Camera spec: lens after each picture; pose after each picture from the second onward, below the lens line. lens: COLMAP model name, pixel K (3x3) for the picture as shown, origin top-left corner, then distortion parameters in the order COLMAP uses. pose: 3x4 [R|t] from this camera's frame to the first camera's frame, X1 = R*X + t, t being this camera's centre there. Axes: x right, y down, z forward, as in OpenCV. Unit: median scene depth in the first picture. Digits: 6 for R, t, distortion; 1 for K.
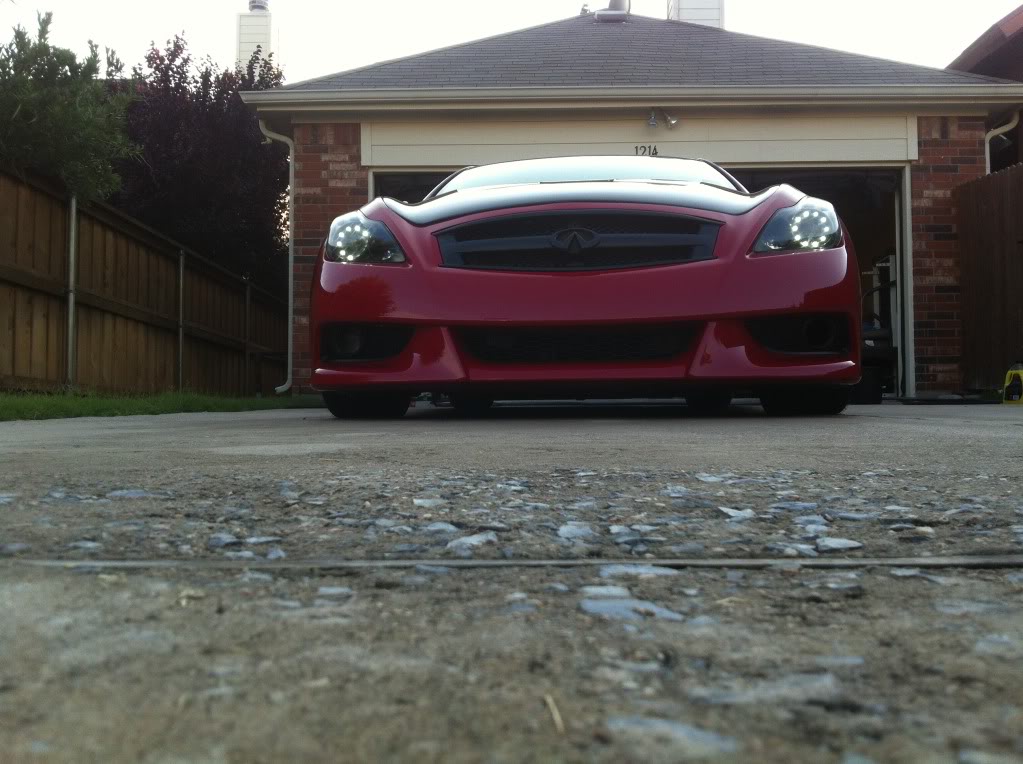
lens RADIAL K [[970.4, 0, 538.8], [0, 970.4, 381.1], [0, 0, 1]] dist [0.009366, -0.011714]
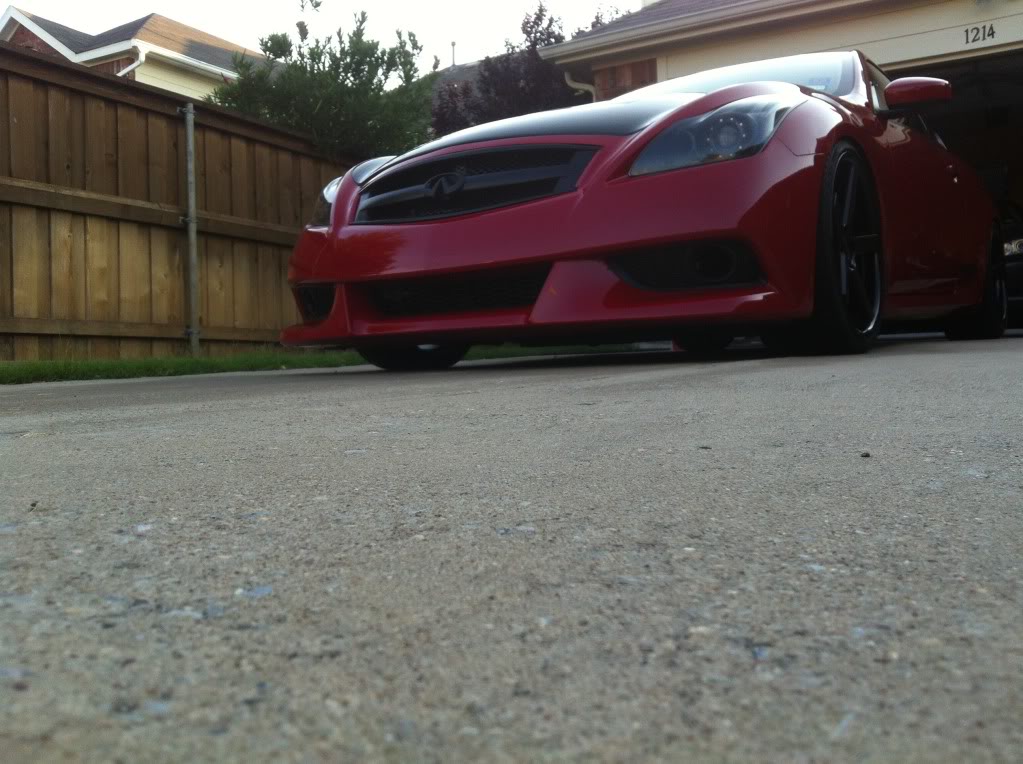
lens RADIAL K [[987.0, 0, 511.5], [0, 987.0, 382.0], [0, 0, 1]] dist [-0.005816, 0.000783]
pose [[0.863762, -0.010252, -0.503795, 0.191693], [0.042147, 0.997760, 0.051957, 0.000328], [0.502134, -0.066112, 0.862259, 0.055759]]
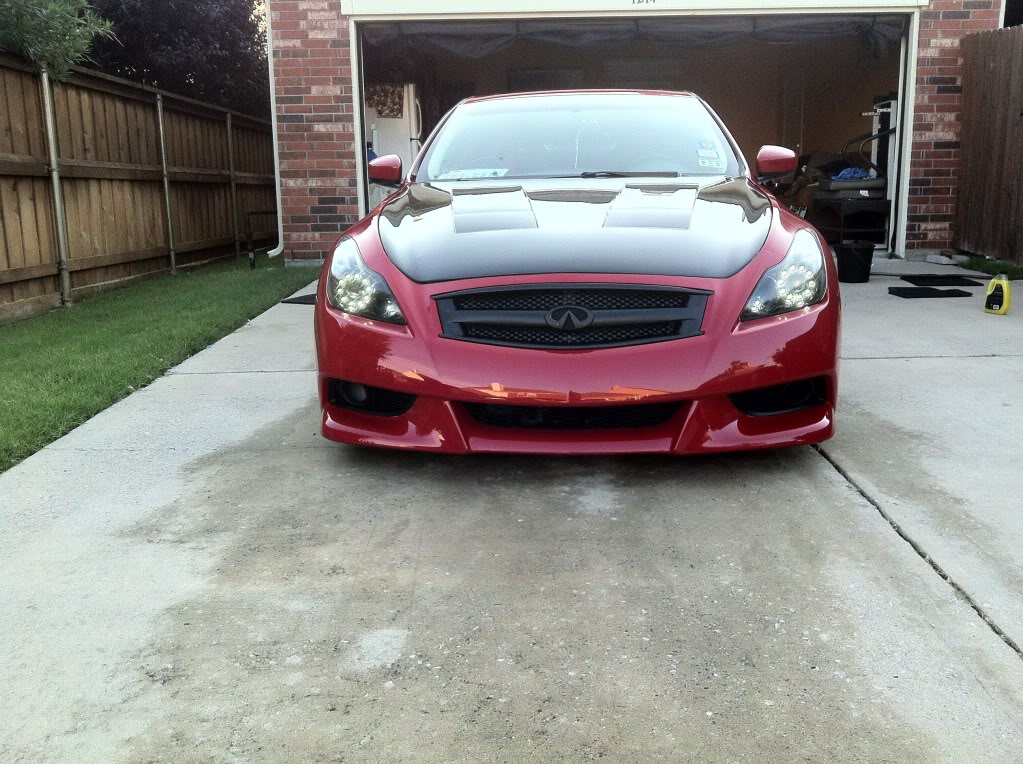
lens RADIAL K [[977.7, 0, 540.0], [0, 977.7, 381.7], [0, 0, 1]] dist [-0.008180, 0.004797]
pose [[0.999923, -0.008310, 0.009192, -0.001404], [0.005817, 0.969772, 0.243945, -0.109444], [-0.010941, -0.243873, 0.969745, -0.011547]]
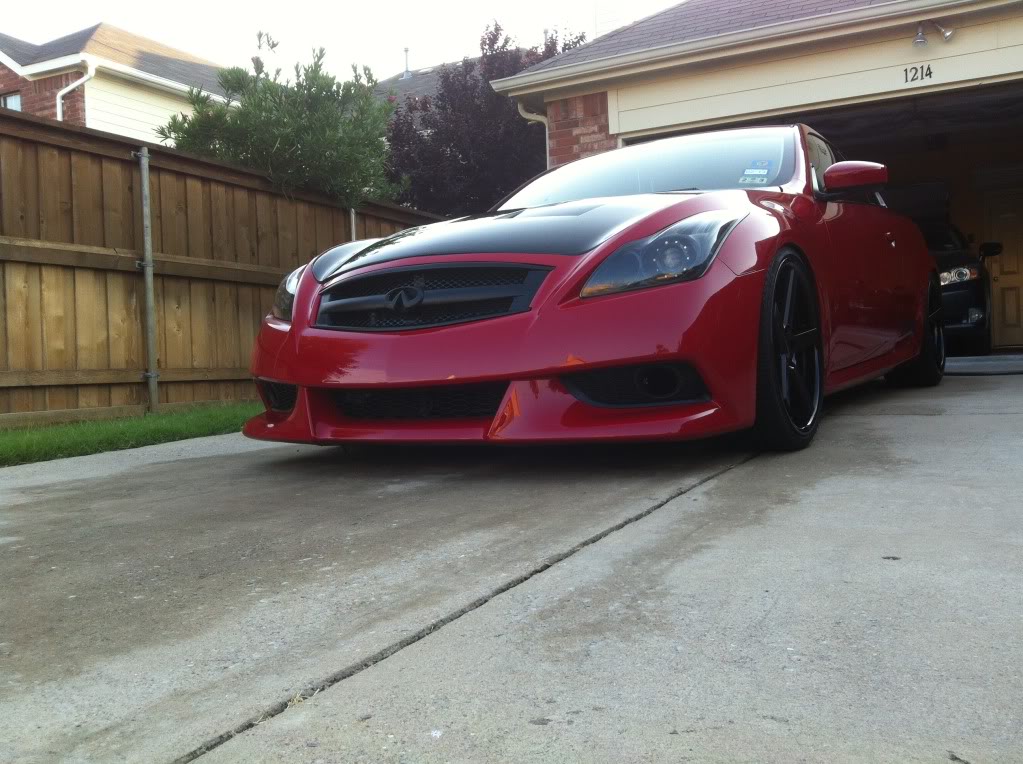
lens RADIAL K [[980.5, 0, 511.5], [0, 980.5, 382.0], [0, 0, 1]] dist [0.006812, -0.009487]
pose [[0.884653, -0.018286, -0.465891, 0.197678], [0.052867, 0.996720, 0.061265, -0.037507], [0.463243, -0.078829, 0.882718, 0.048571]]
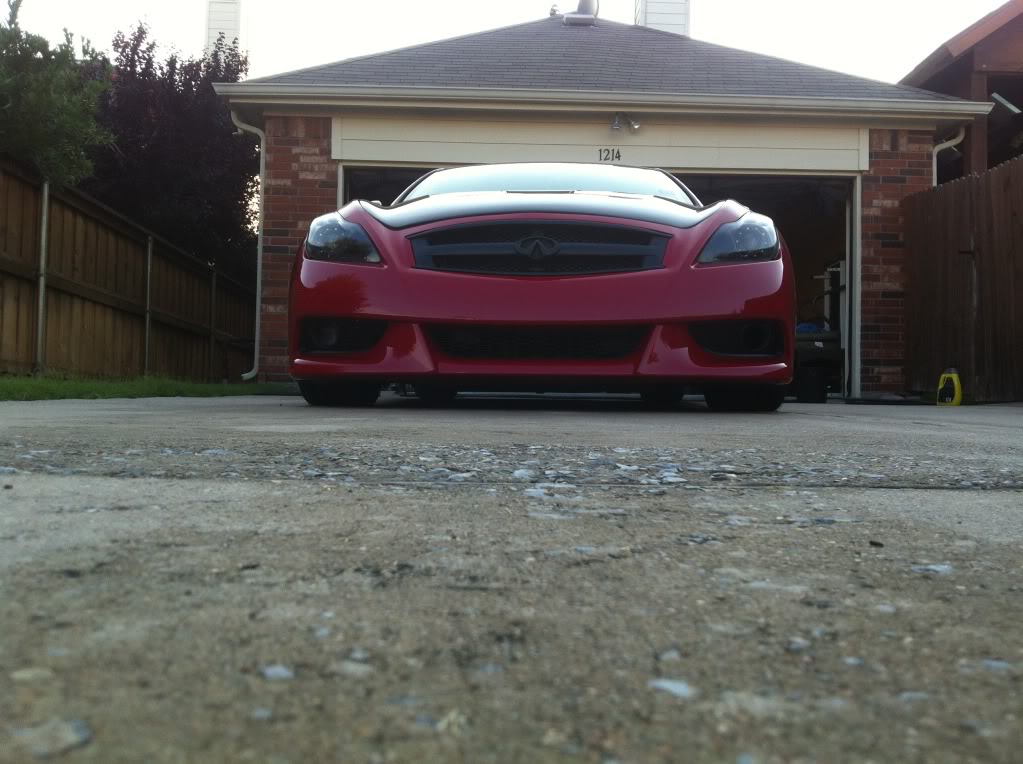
lens RADIAL K [[970.4, 0, 538.8], [0, 970.4, 381.1], [0, 0, 1]] dist [0.009366, -0.011714]
pose [[0.998962, 0.022367, 0.039677, -0.000333], [-0.022671, 0.999717, 0.007213, -0.000733], [-0.039504, -0.008105, 0.999187, -0.032366]]
